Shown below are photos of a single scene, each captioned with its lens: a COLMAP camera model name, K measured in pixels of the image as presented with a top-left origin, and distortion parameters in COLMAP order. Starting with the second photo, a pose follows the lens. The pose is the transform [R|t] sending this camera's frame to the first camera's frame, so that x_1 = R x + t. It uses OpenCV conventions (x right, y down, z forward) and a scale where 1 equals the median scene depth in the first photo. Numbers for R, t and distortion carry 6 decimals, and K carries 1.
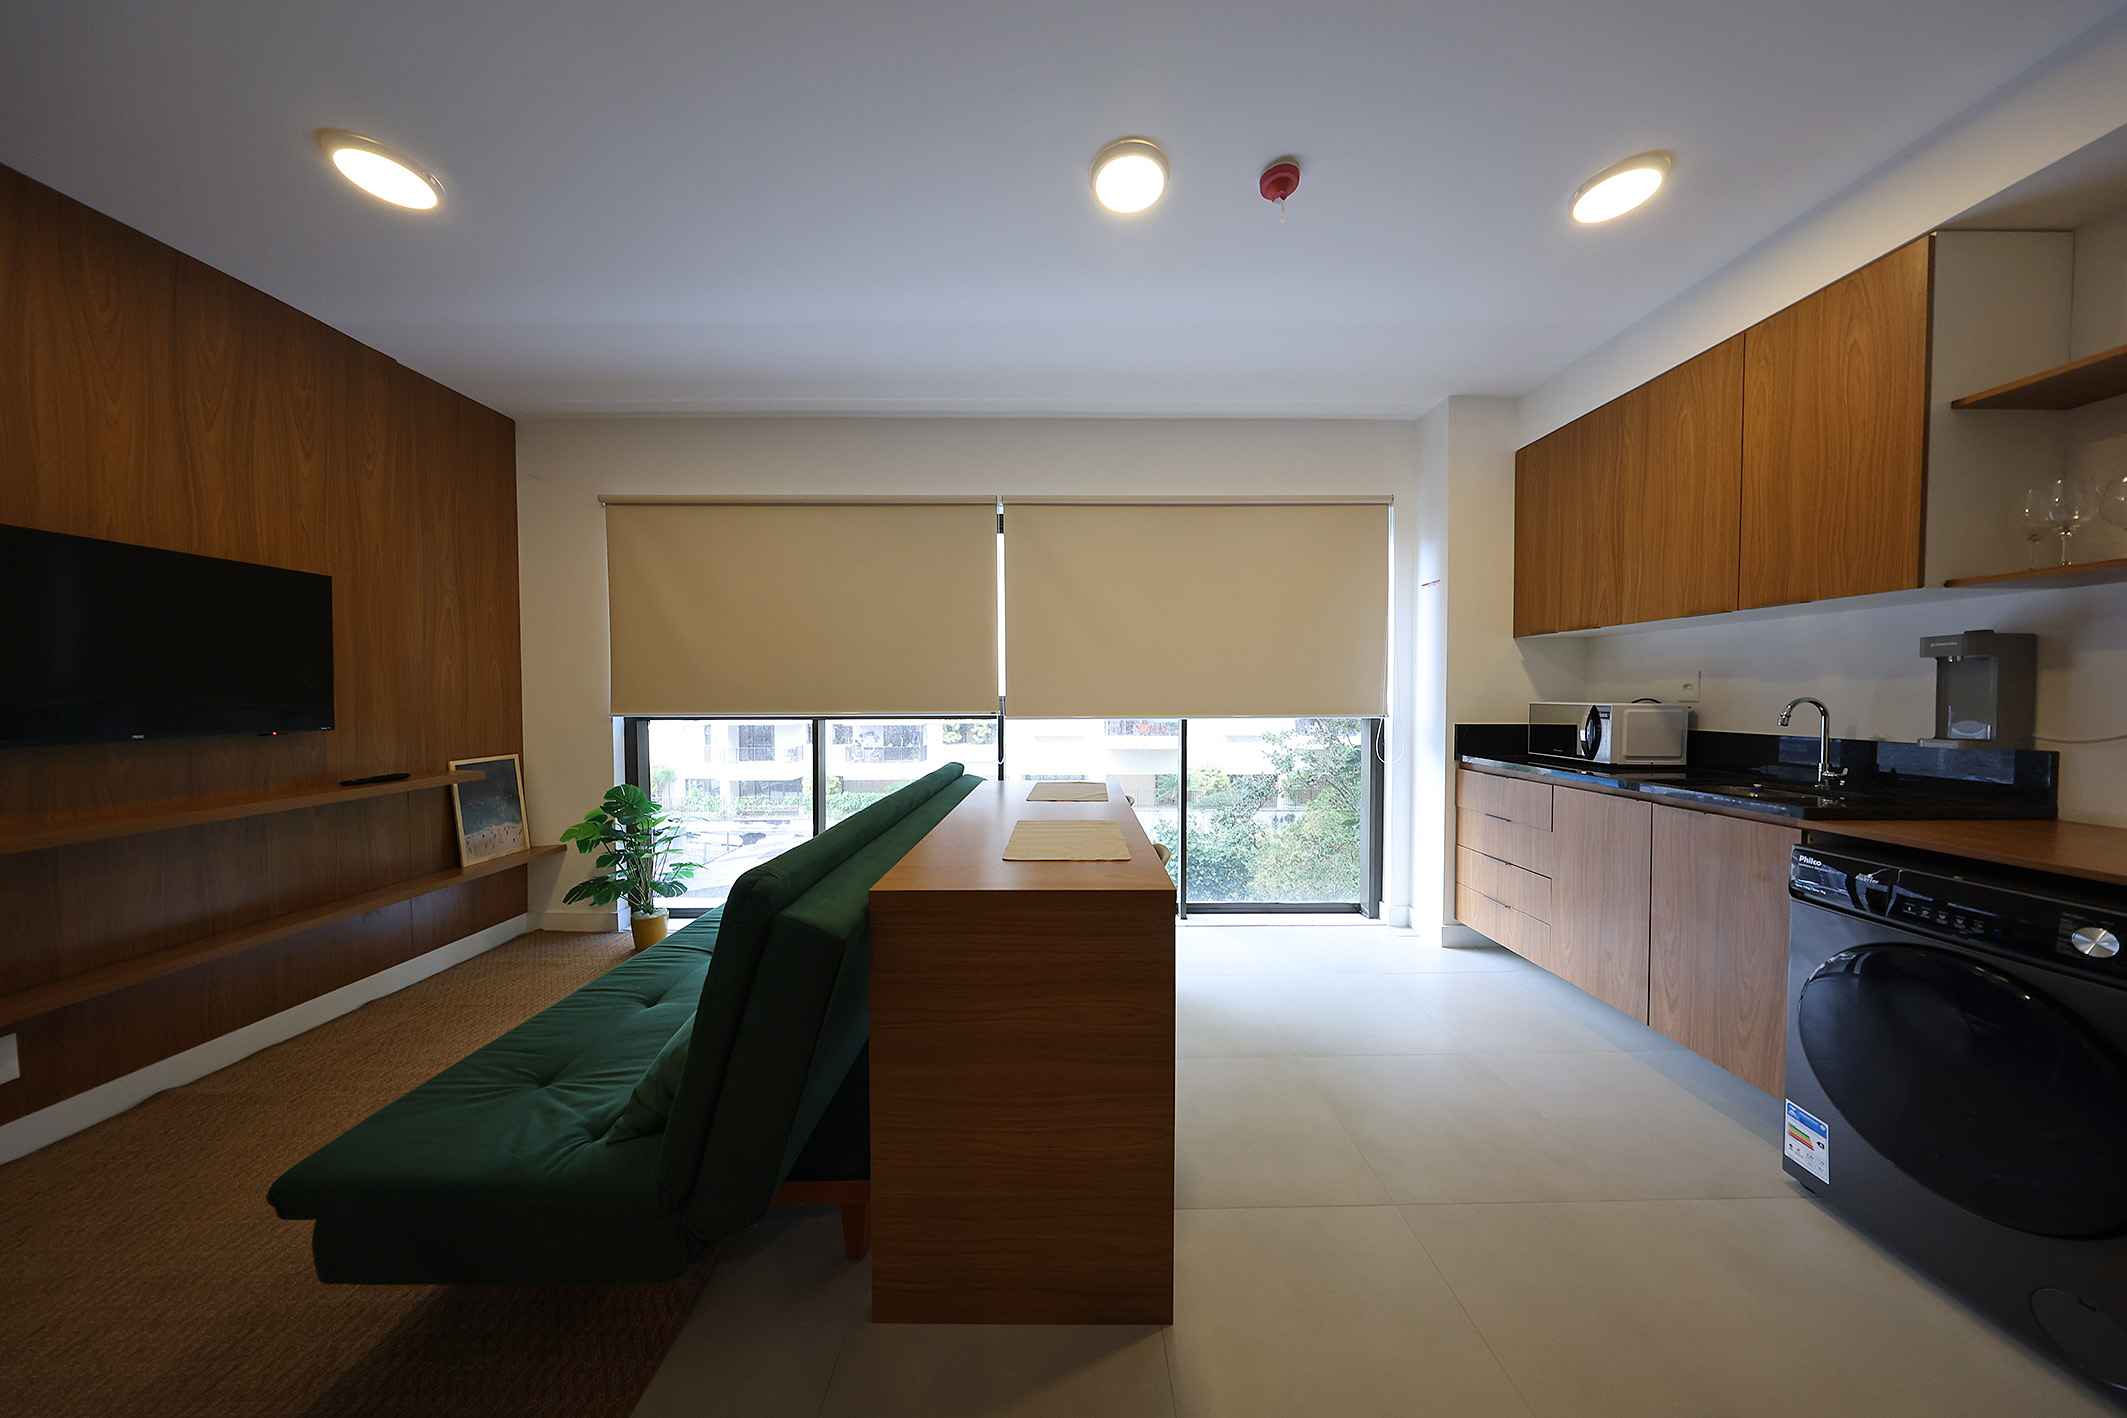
lens RADIAL K [[609.4, 0, 1066.3], [0, 609.4, 709.0], [0, 0, 1]] dist [-0.004114, 0.000830]
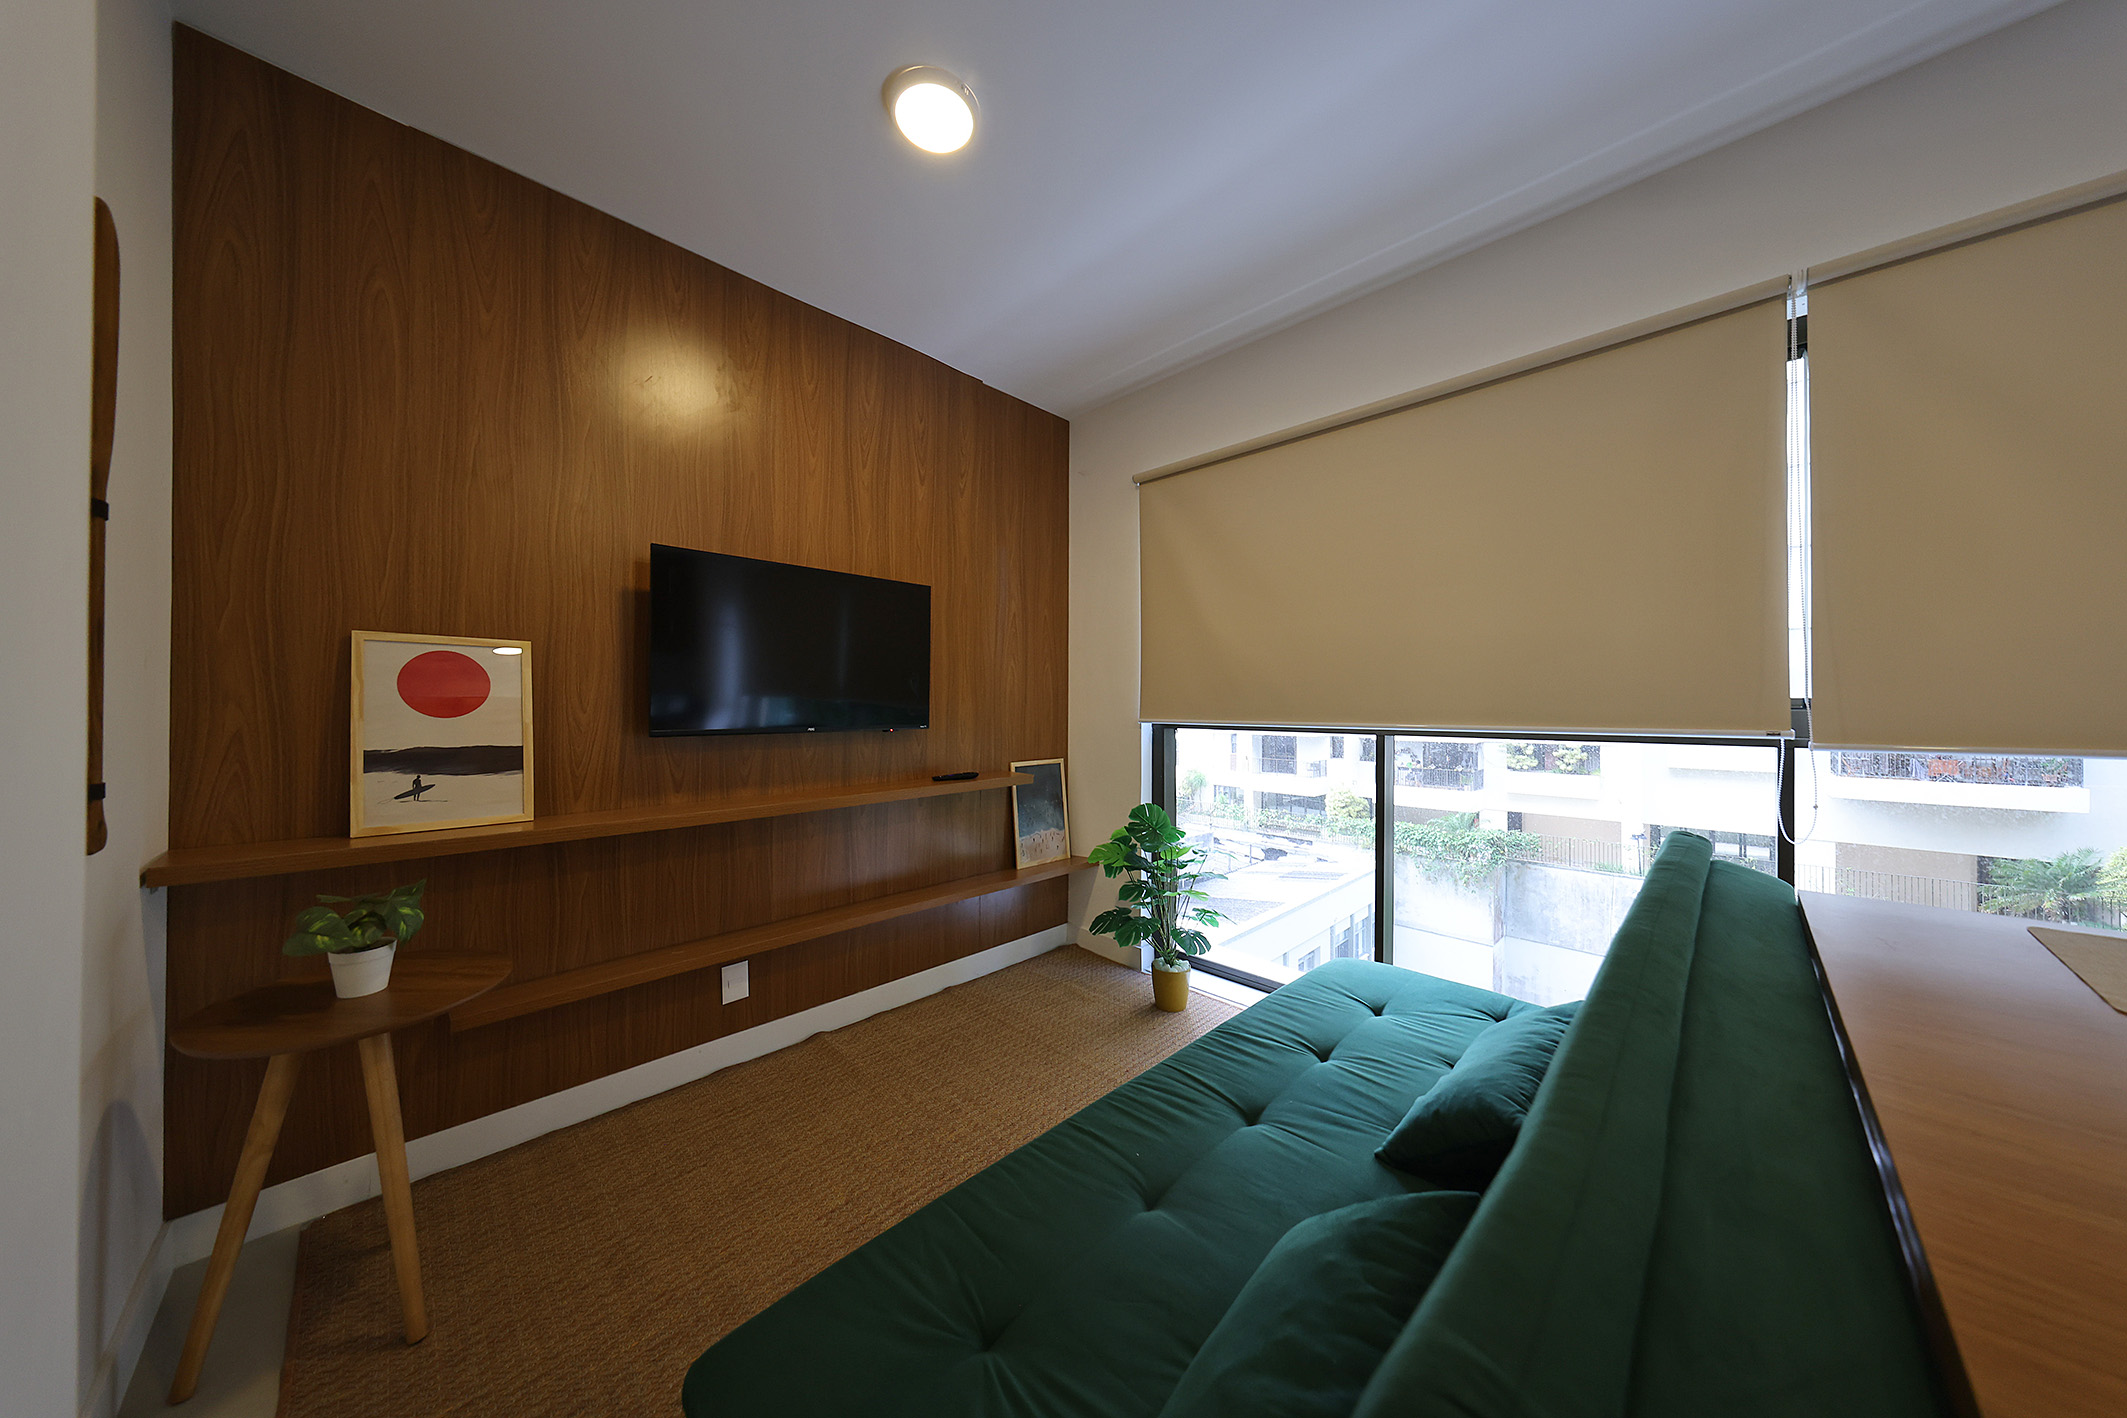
lens RADIAL K [[638.7, 0, 1065.2], [0, 638.7, 706.7], [0, 0, 1]] dist [0.000624, 0.000053]
pose [[0.703189, 0.005738, -0.710979, -0.174531], [-0.021798, 0.999671, -0.013491, 0.004560], [0.710668, 0.024985, 0.703083, 0.283732]]
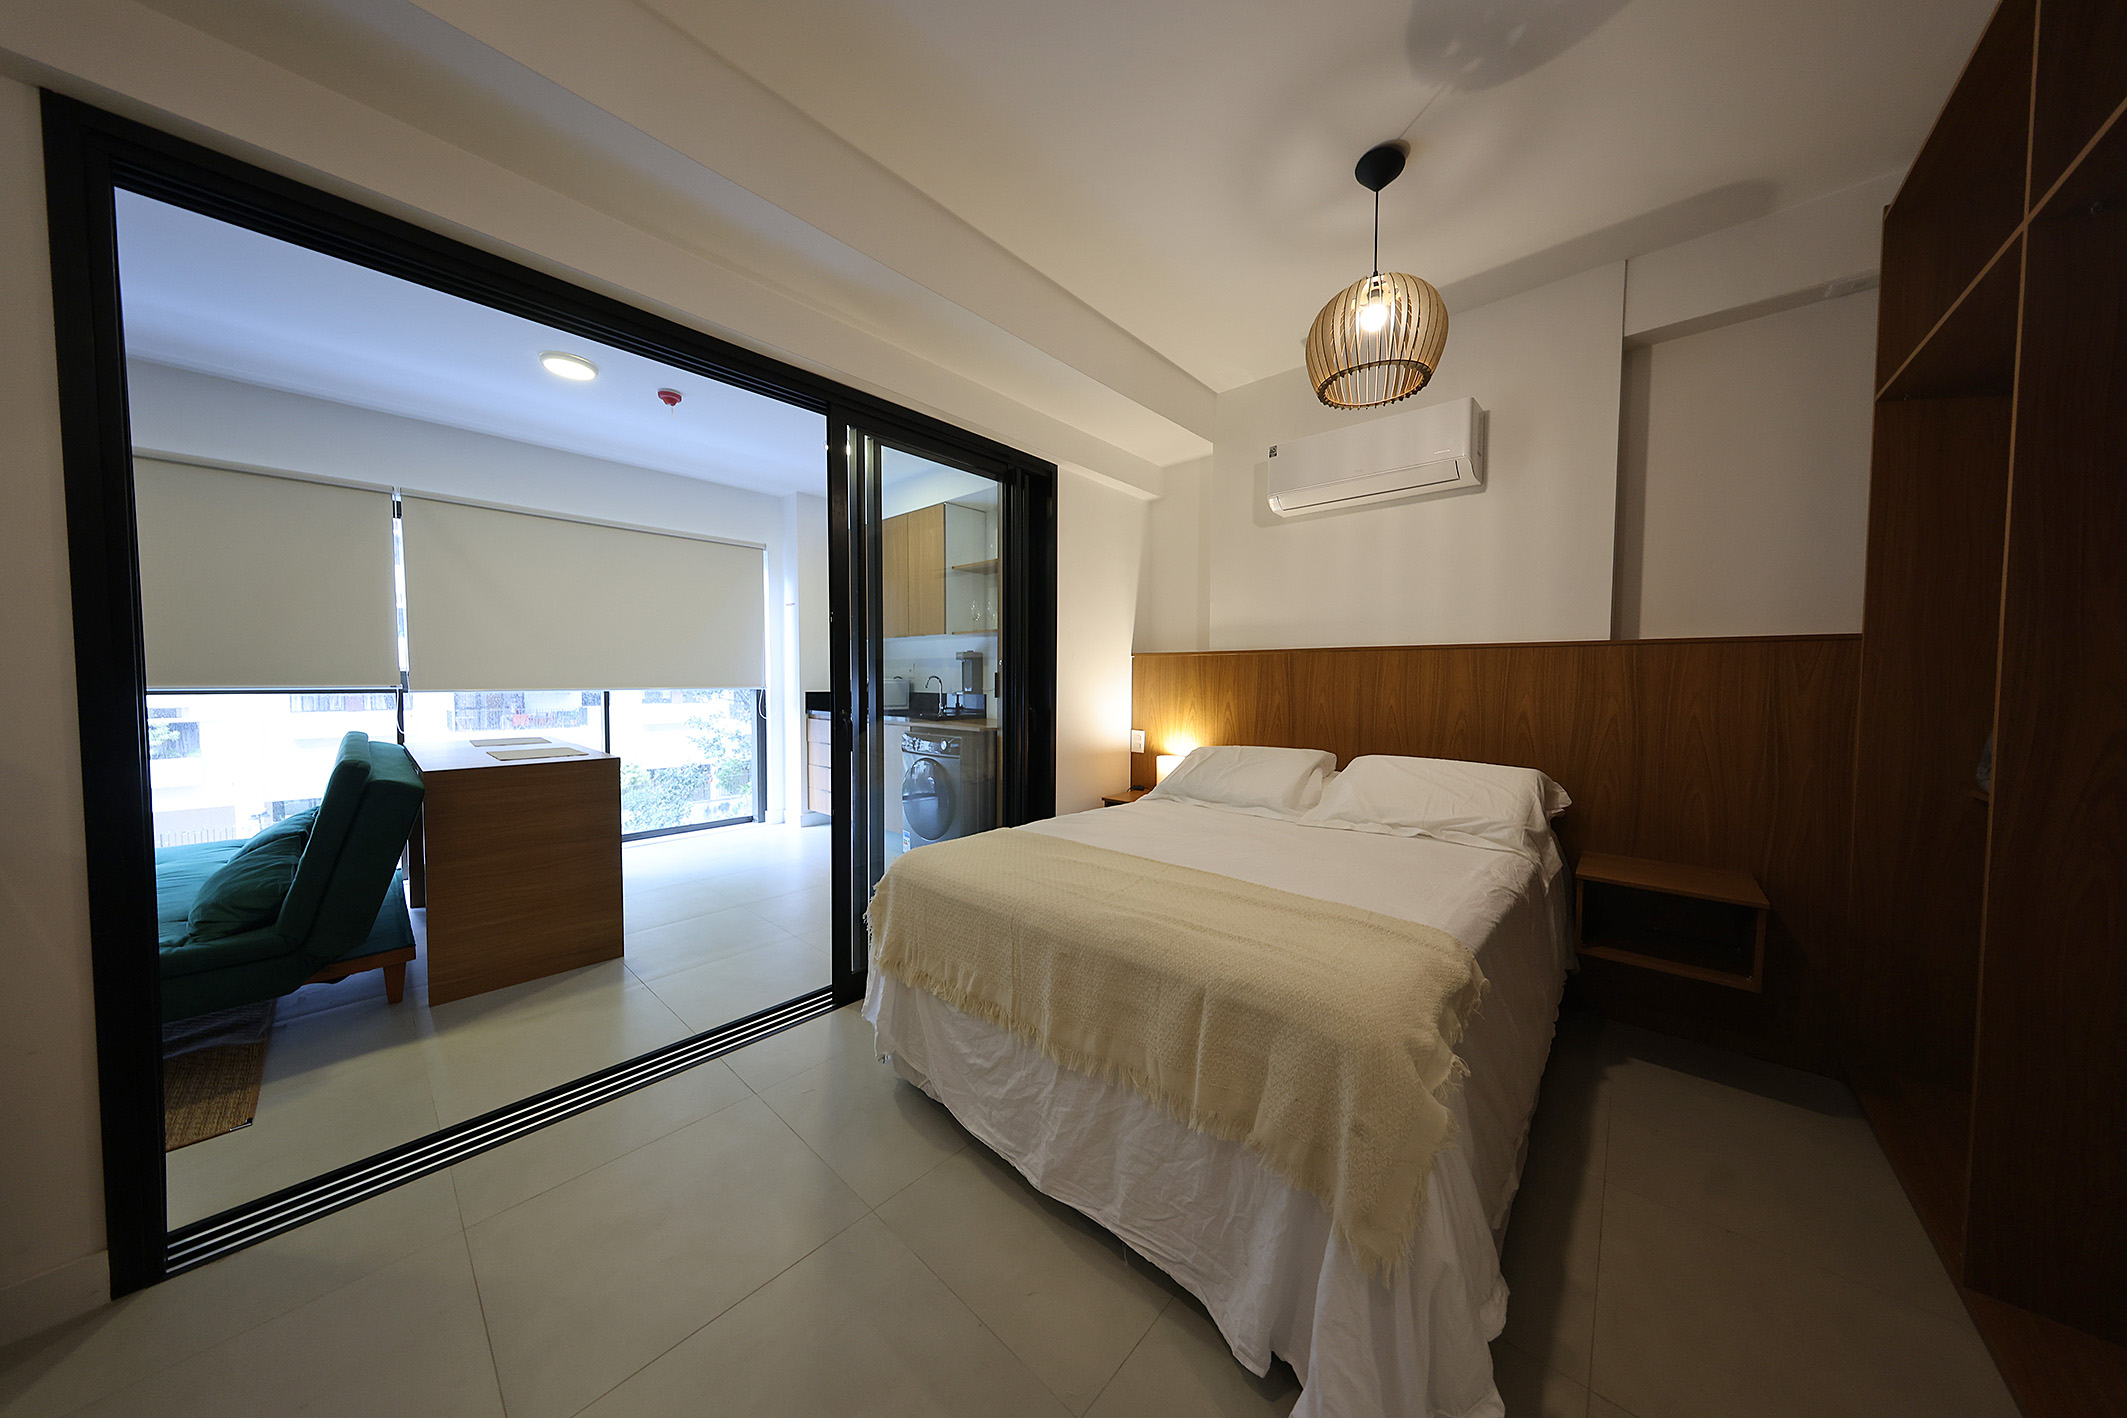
lens RADIAL K [[638.7, 0, 1065.2], [0, 638.7, 706.7], [0, 0, 1]] dist [0.000624, 0.000053]
pose [[0.667436, -0.027066, 0.744175, -0.192973], [0.014049, 0.999619, 0.023757, 0.036010], [-0.744535, -0.005401, 0.667562, -0.726948]]
